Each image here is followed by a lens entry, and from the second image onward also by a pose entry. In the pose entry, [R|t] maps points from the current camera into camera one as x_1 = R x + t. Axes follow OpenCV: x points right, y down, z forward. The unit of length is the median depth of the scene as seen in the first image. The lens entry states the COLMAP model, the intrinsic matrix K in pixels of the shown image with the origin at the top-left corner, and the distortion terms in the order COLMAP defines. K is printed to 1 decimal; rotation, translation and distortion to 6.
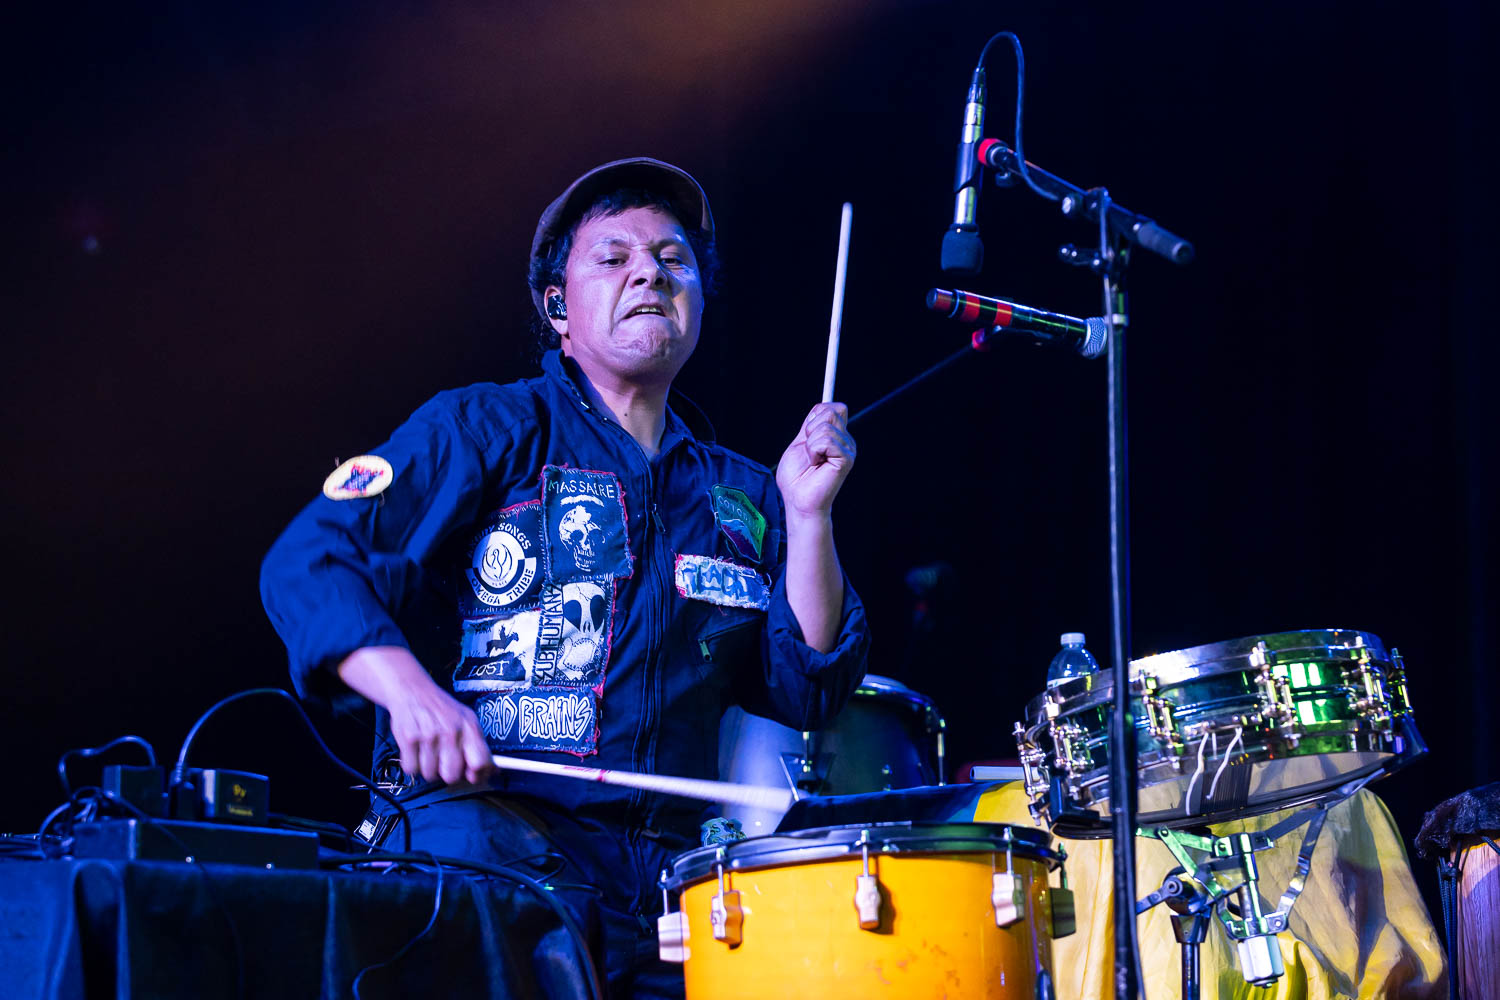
lens RADIAL K [[4339.1, 0, 750.0], [0, 4339.1, 500.0], [0, 0, 1]] dist [2.526702, 0.068304]
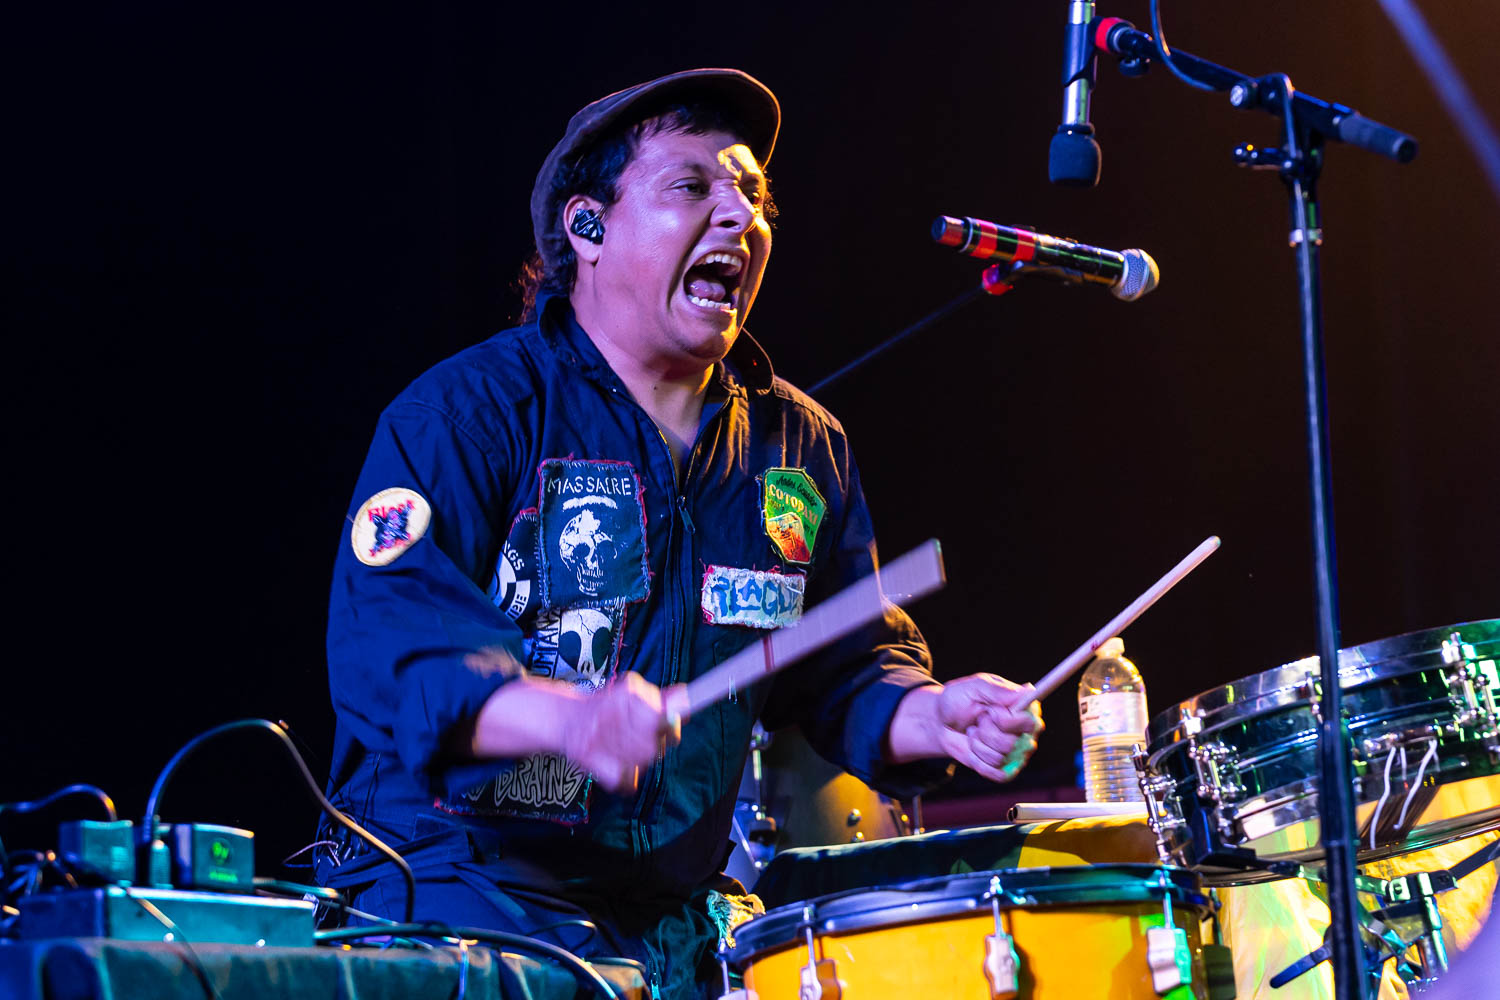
lens RADIAL K [[4467.8, 0, 750.0], [0, 4467.8, 500.0], [0, 0, 1]] dist [1.170627, 25.439760]
pose [[0.999194, -0.035799, 0.018153, -0.027353], [0.036053, 0.999253, -0.013892, 0.014723], [-0.017642, 0.014535, 0.999739, 0.163456]]
